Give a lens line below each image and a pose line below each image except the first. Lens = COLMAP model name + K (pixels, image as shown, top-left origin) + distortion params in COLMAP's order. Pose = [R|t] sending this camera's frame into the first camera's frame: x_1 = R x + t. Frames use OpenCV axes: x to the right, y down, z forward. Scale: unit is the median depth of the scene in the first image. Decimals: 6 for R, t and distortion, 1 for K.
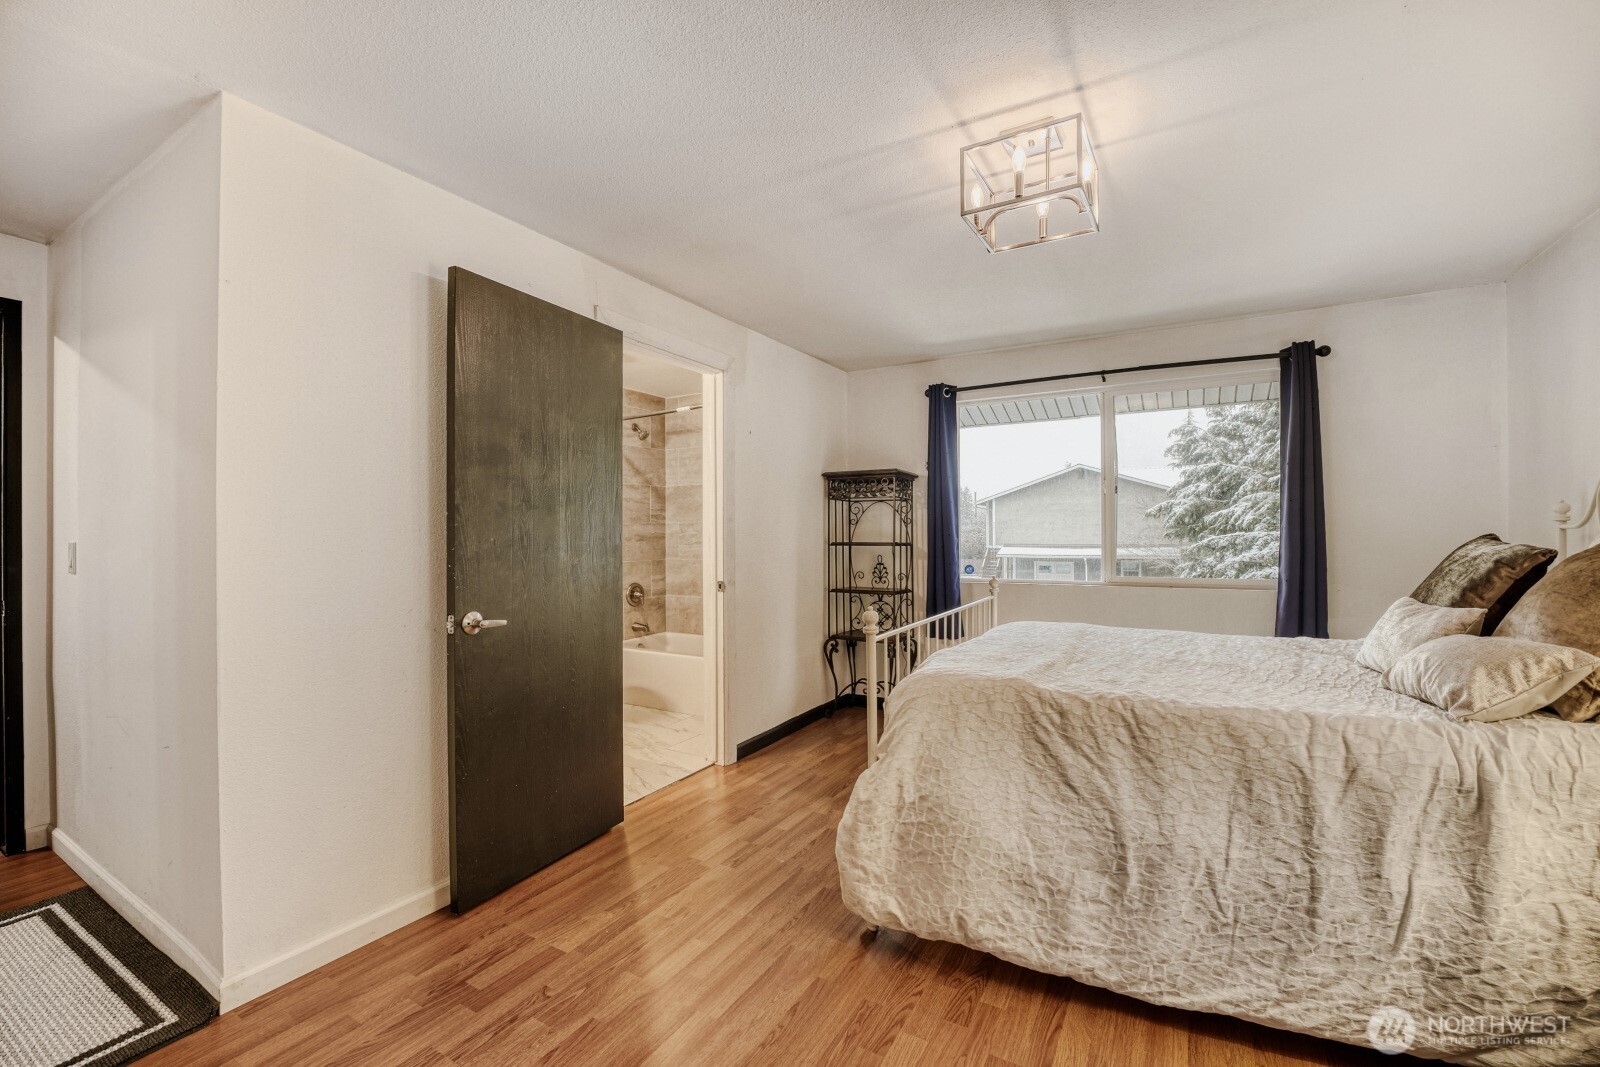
lens RADIAL K [[656.9, 0, 810.9], [0, 656.9, 532.1], [0, 0, 1]] dist [-0.021425, 0.001862]
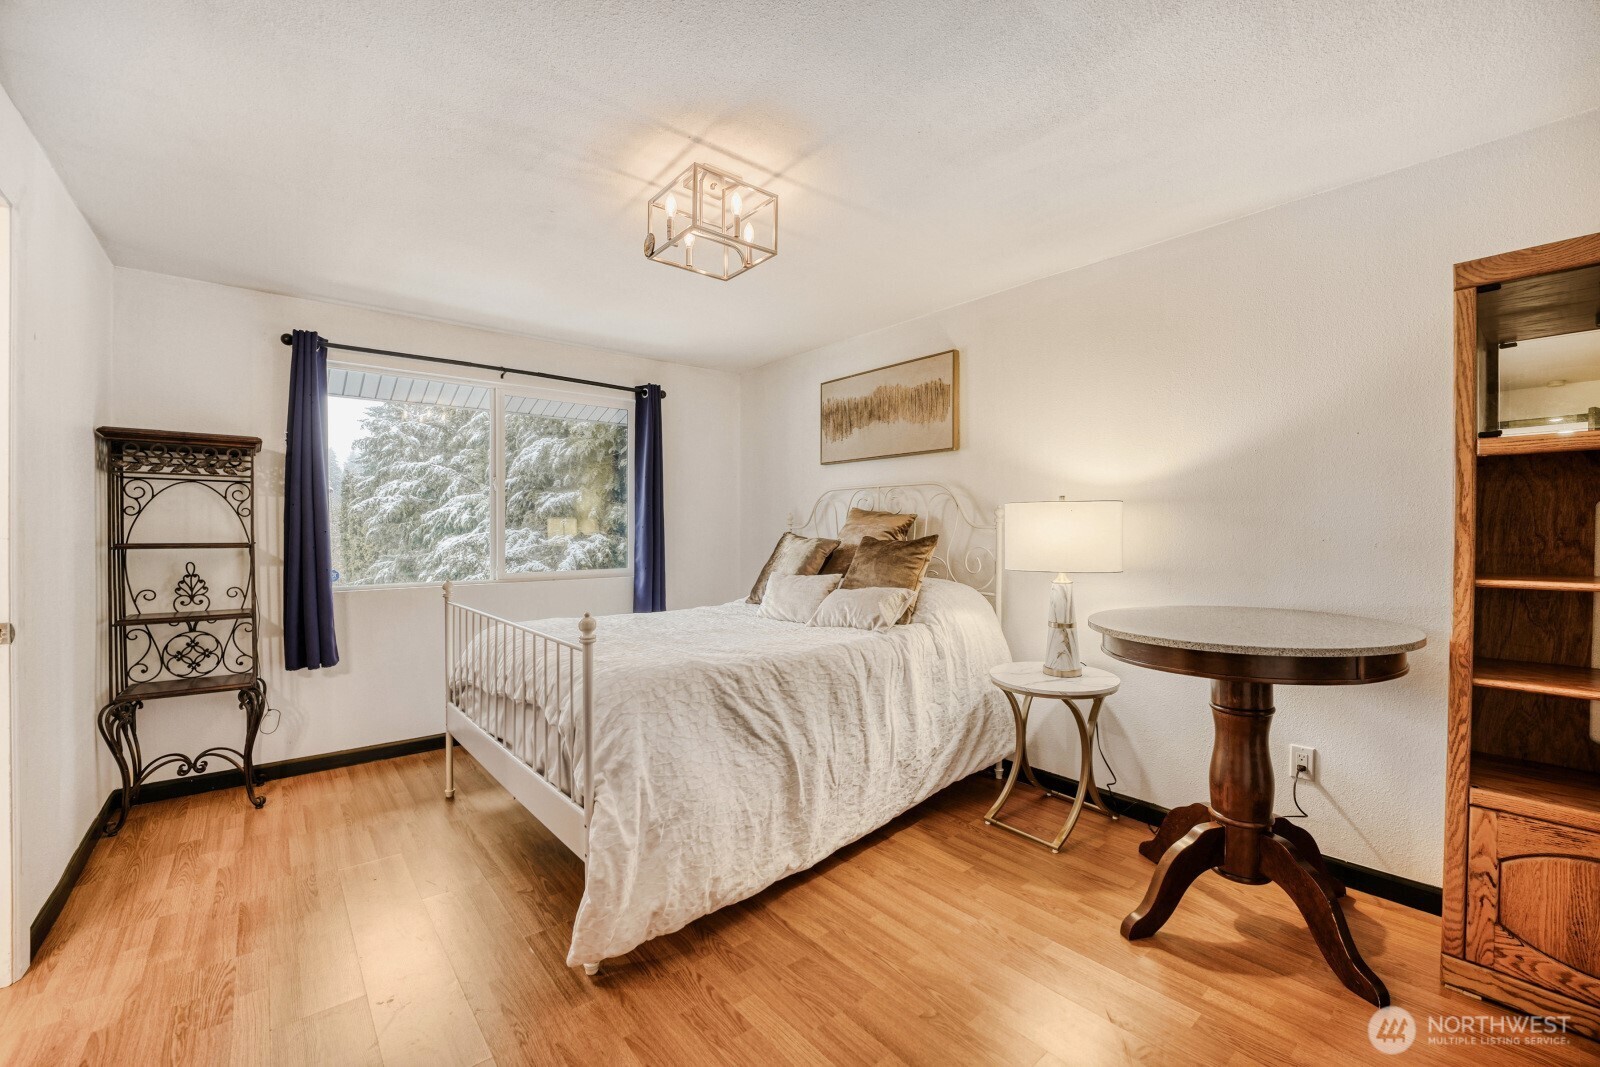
lens RADIAL K [[656.9, 0, 807.7], [0, 656.9, 537.7], [0, 0, 1]] dist [-0.021425, 0.001862]
pose [[0.349301, -0.005749, 0.936993, -0.362463], [-0.003955, 0.999963, 0.007610, 0.003581], [-0.937002, -0.006364, 0.349265, 0.240055]]
